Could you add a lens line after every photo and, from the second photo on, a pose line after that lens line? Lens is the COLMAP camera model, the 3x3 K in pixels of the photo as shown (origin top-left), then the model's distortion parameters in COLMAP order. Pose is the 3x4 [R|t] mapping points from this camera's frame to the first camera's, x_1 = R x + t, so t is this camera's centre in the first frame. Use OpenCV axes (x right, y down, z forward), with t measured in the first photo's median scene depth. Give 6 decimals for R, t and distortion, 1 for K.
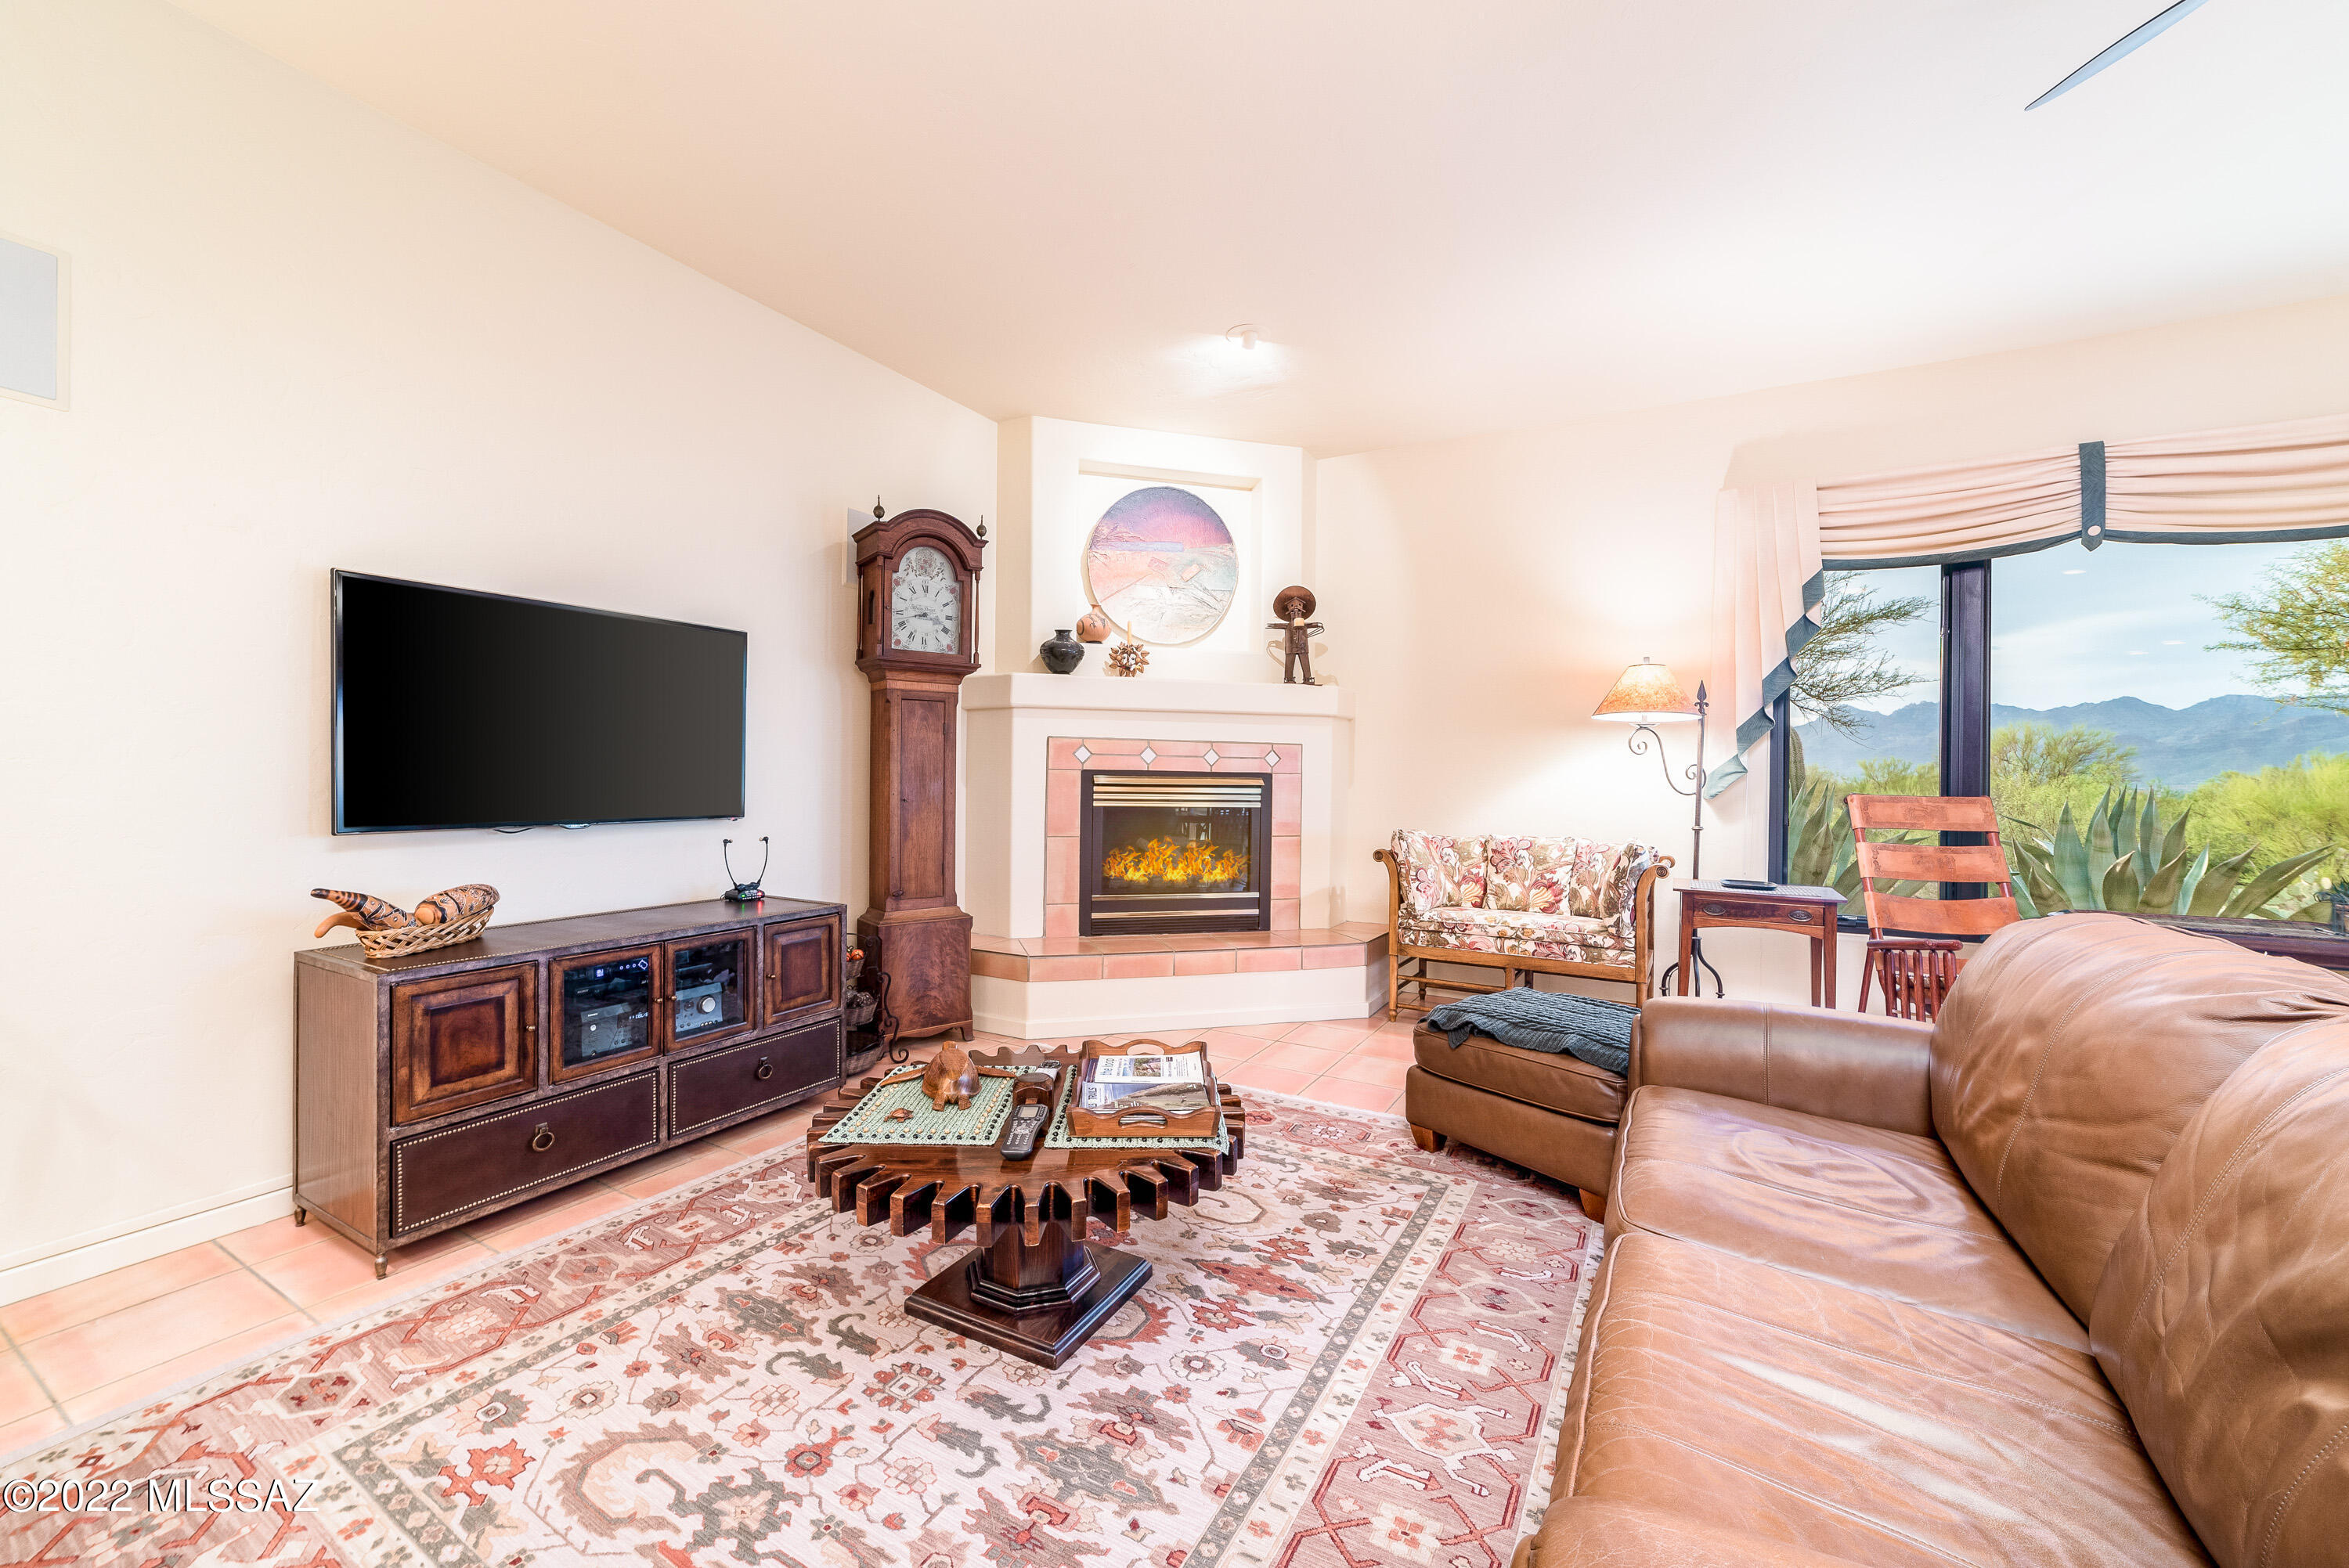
lens RADIAL K [[909.7, 0, 1160.2], [0, 909.7, 769.4], [0, 0, 1]] dist [-0.017565, 0.005588]
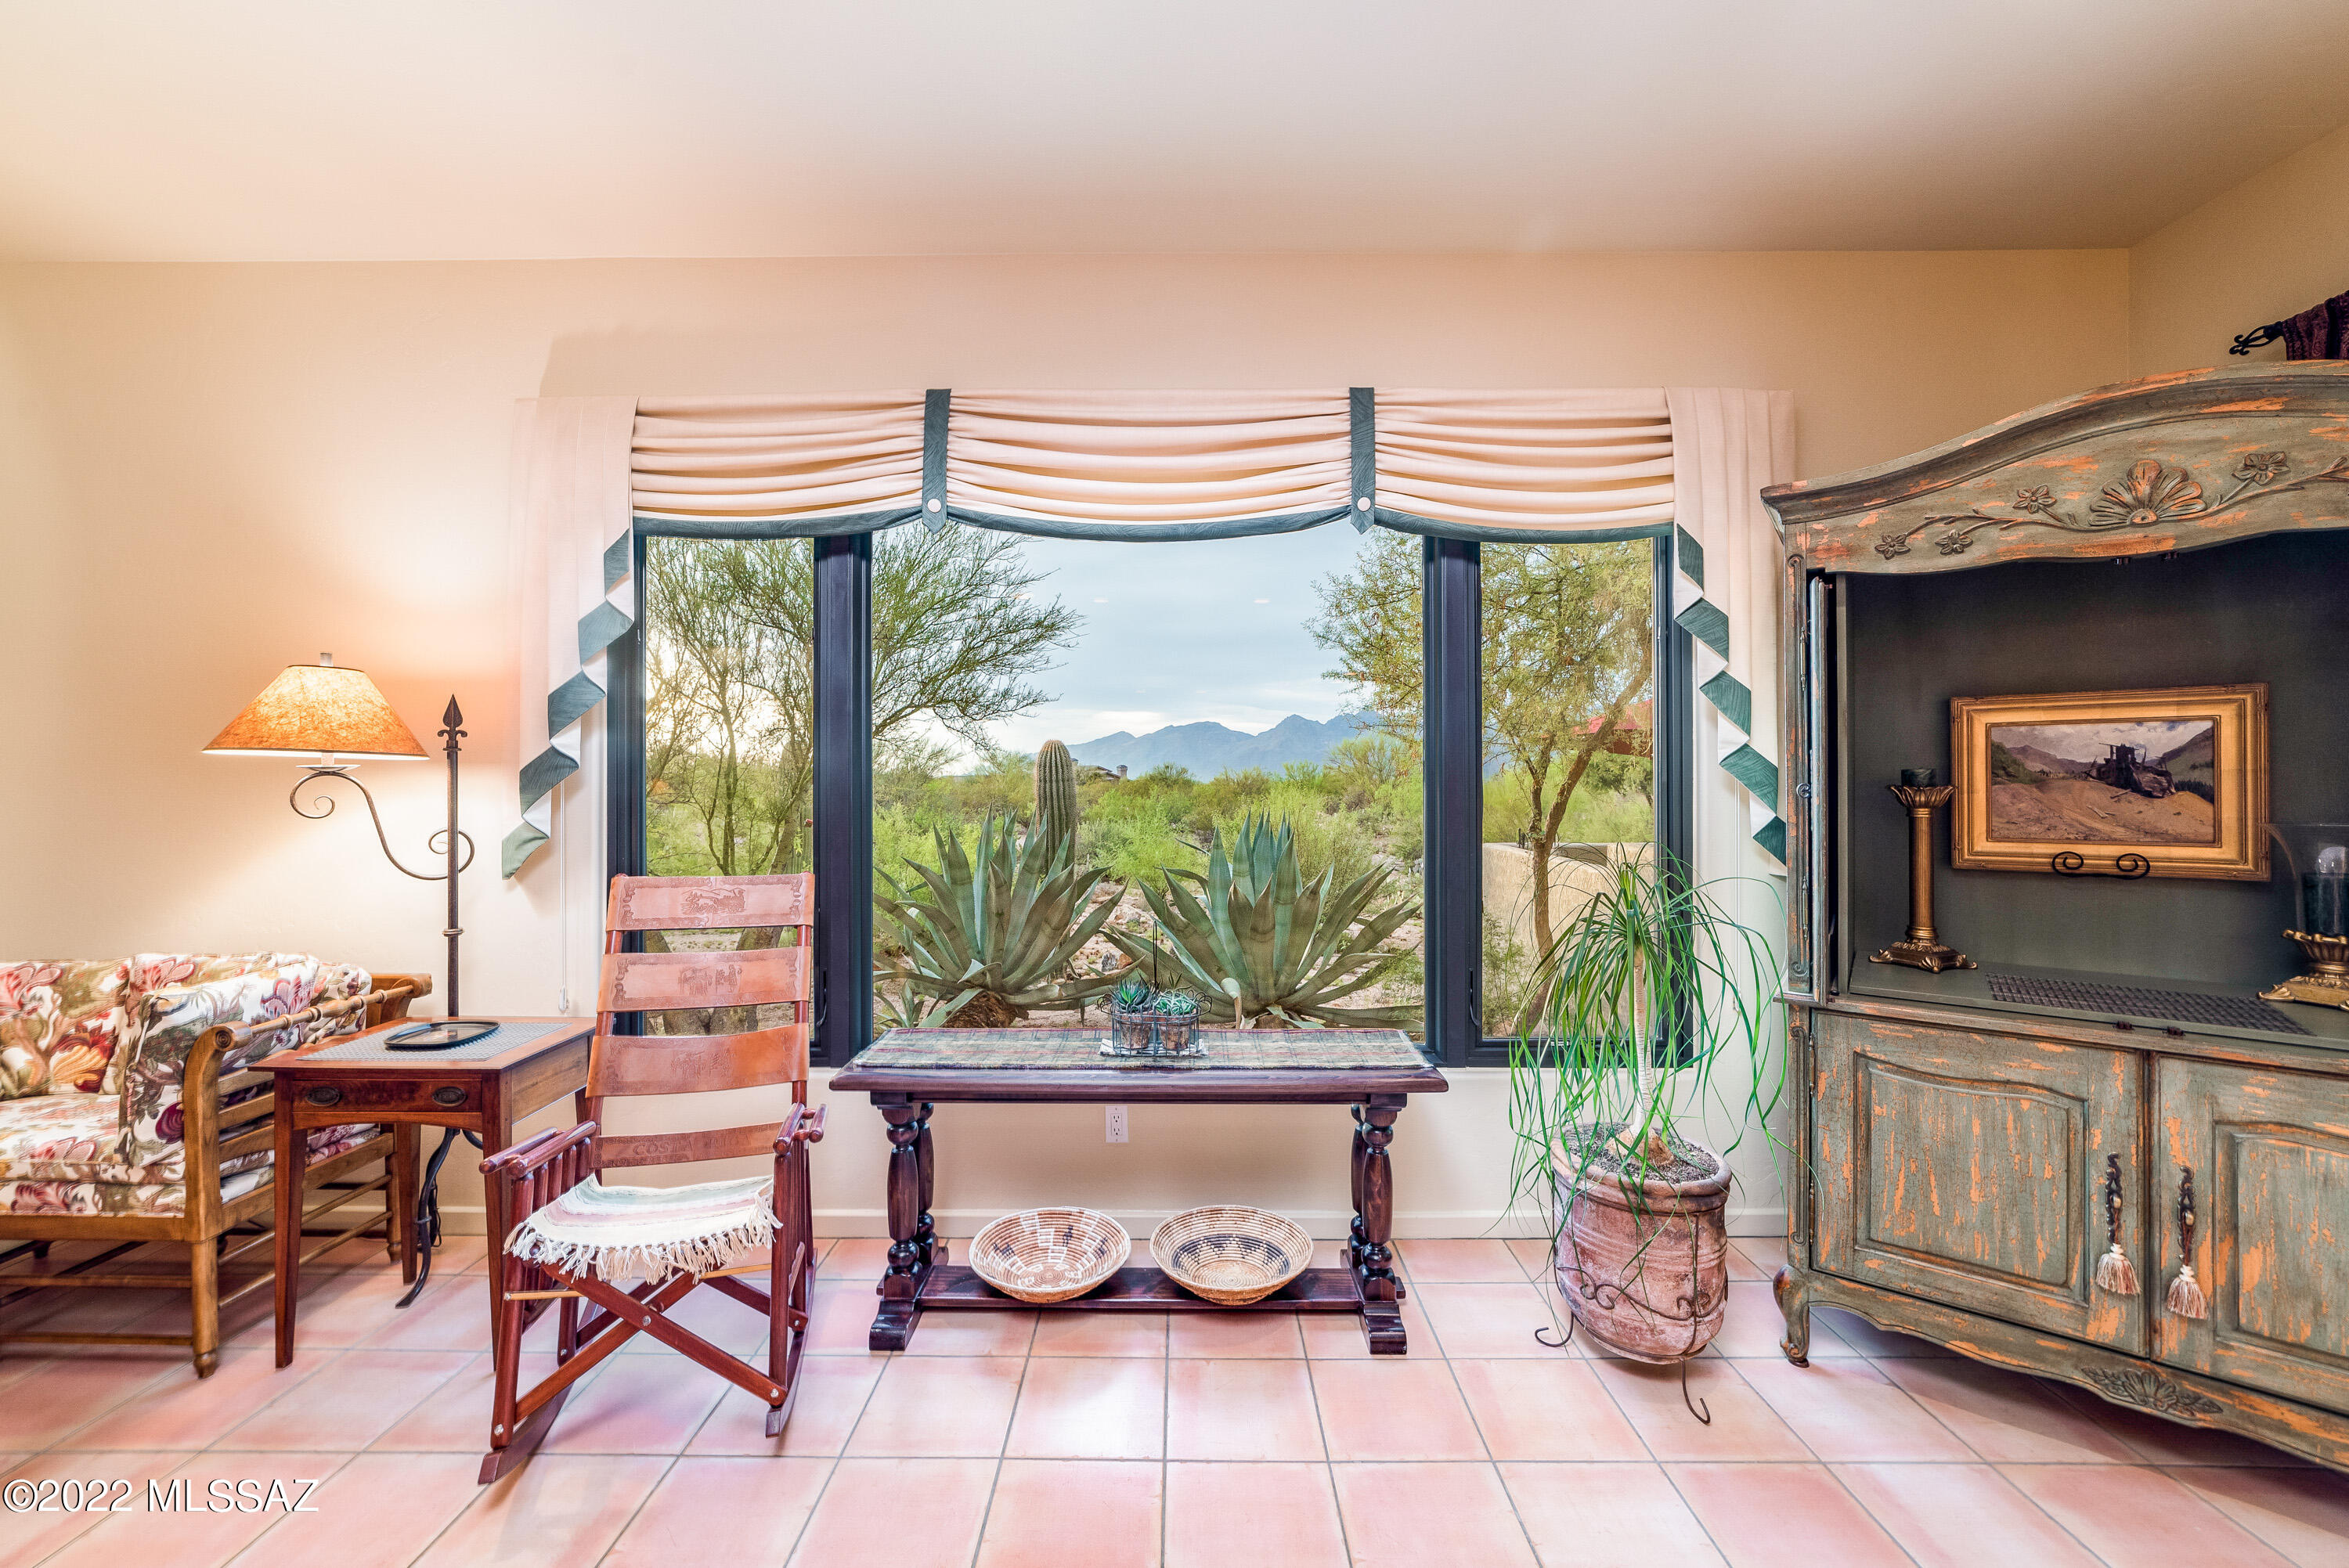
lens RADIAL K [[909.7, 0, 1165.0], [0, 909.7, 778.2], [0, 0, 1]] dist [-0.017565, 0.005588]
pose [[0.877100, -0.013457, 0.480120, 0.749773], [0.009764, 0.999900, 0.010188, -0.043324], [-0.480209, -0.004248, 0.877144, 0.227200]]
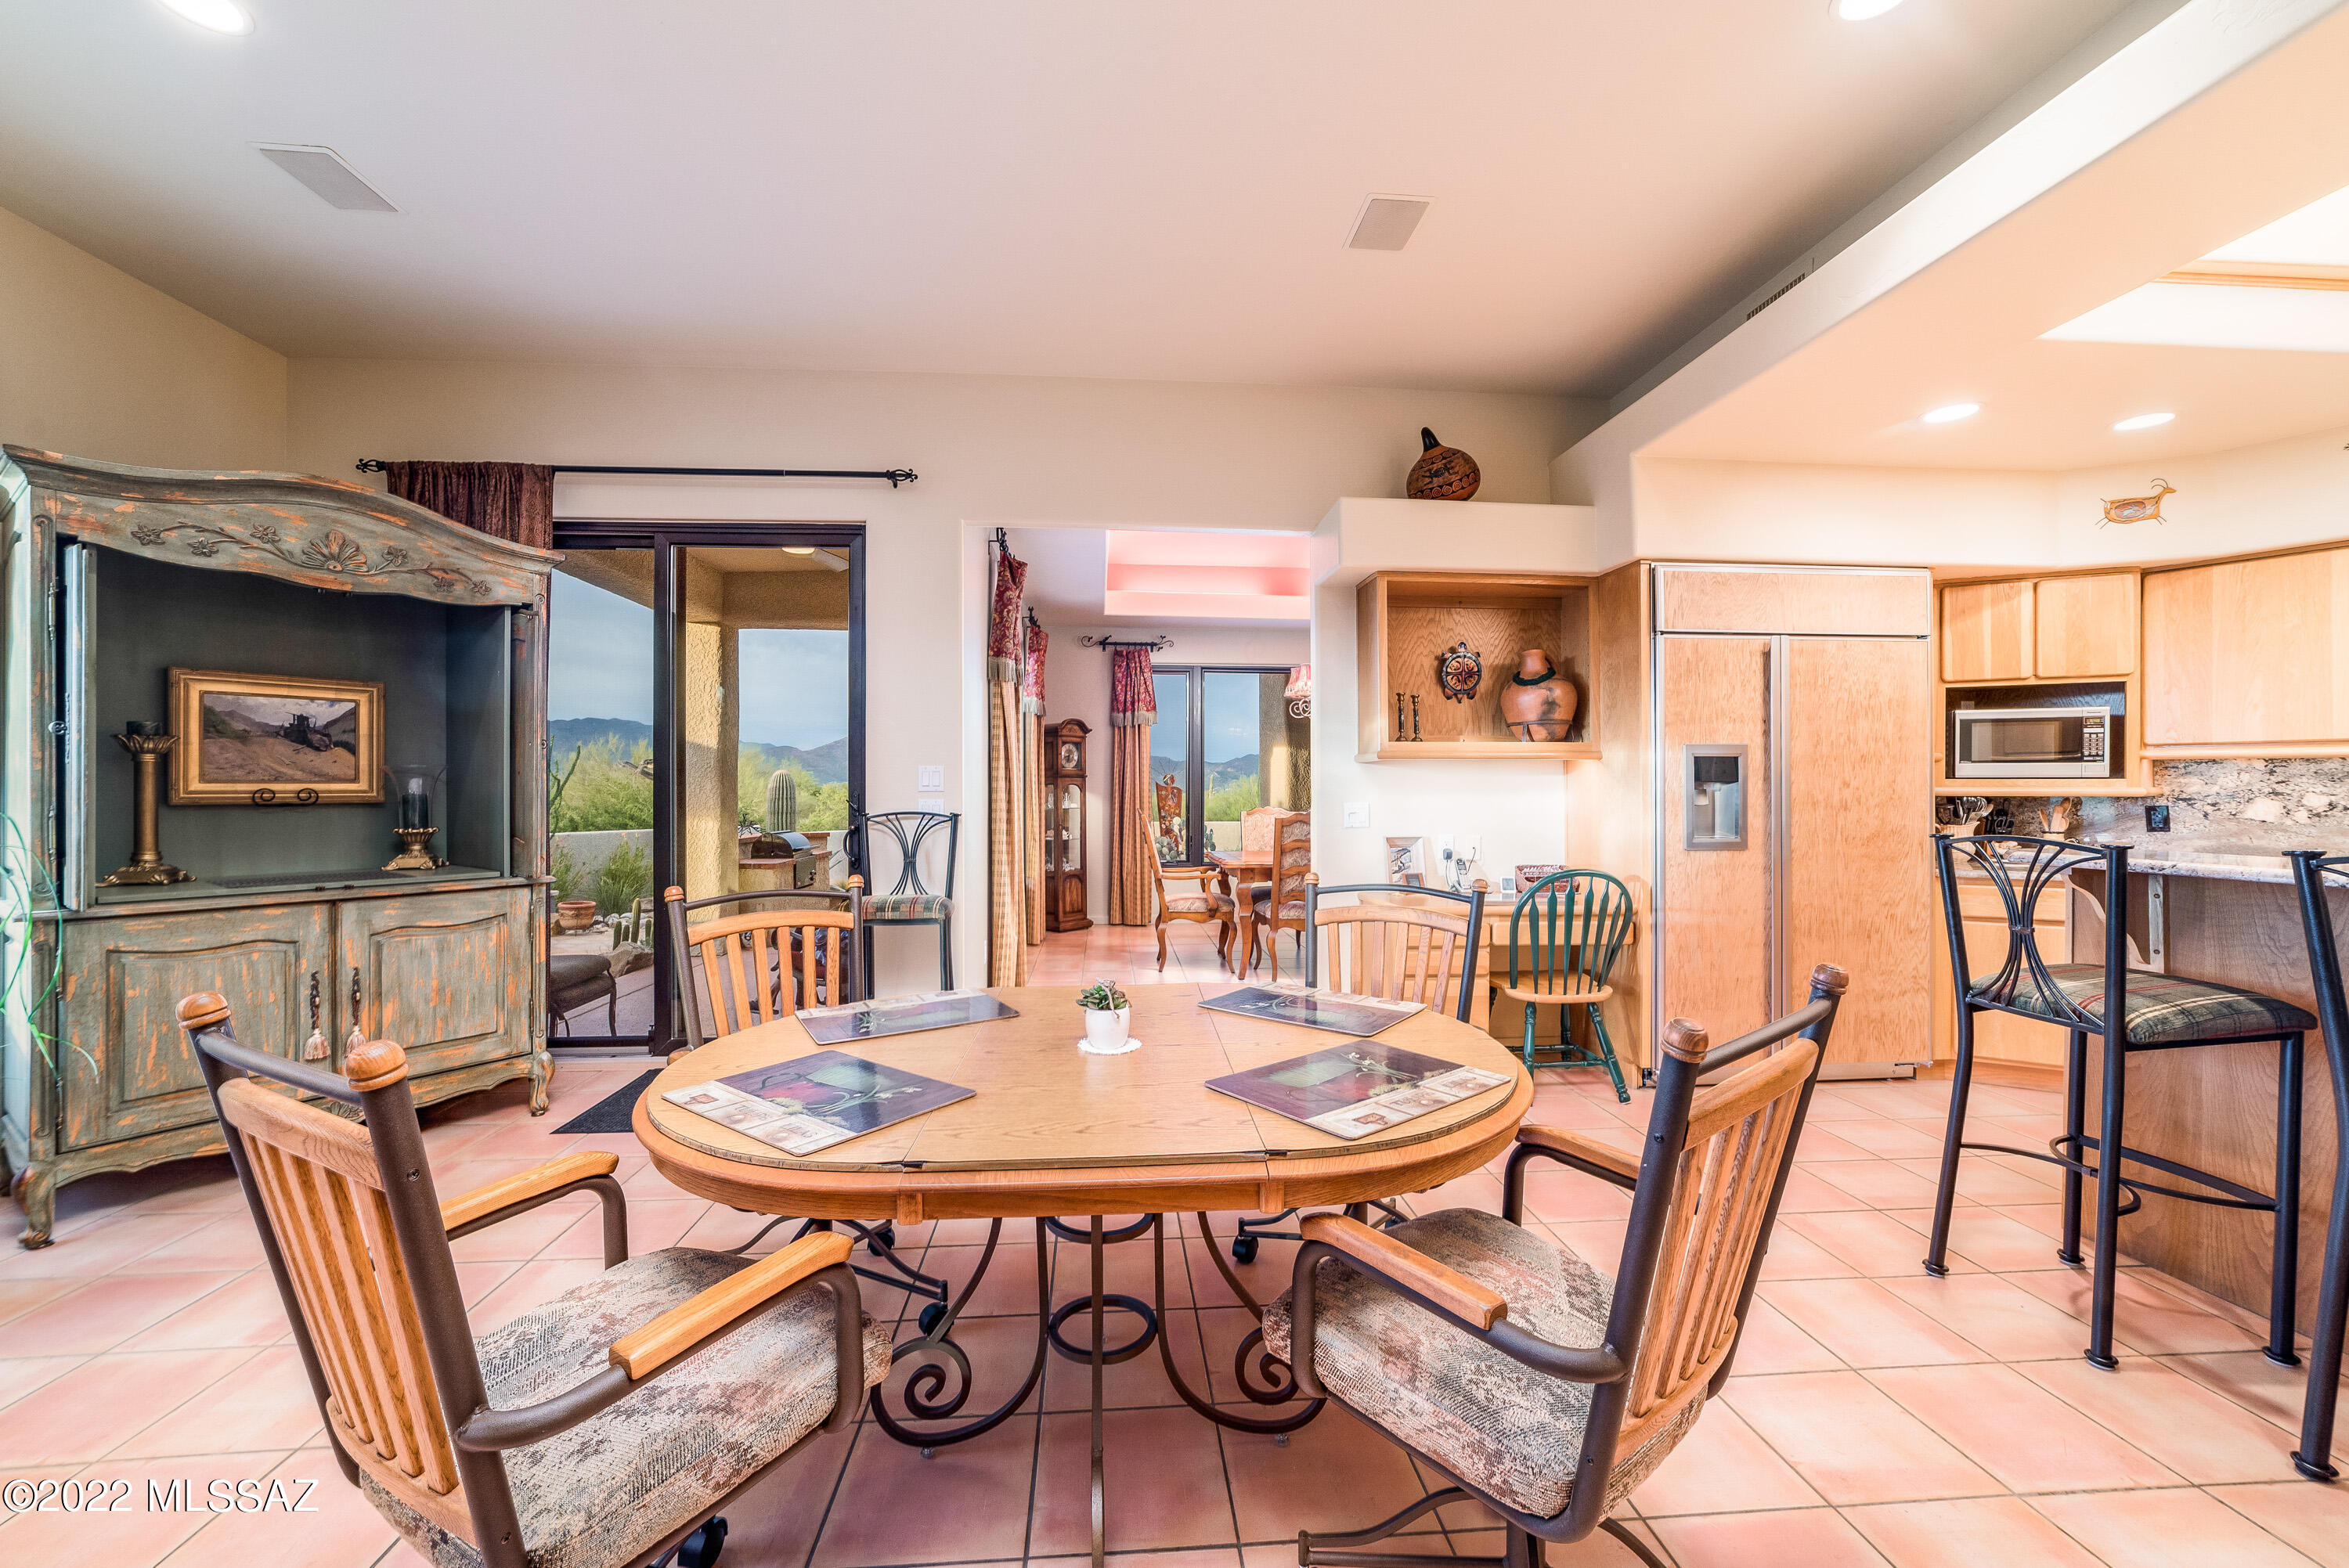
lens RADIAL K [[909.7, 0, 1187.7], [0, 909.7, 785.9], [0, 0, 1]] dist [-0.017565, 0.005588]
pose [[-0.570057, -0.006162, 0.821582, 0.423909], [-0.012364, 0.999923, -0.001079, 0.001825], [-0.821512, -0.010773, -0.570090, 0.235066]]
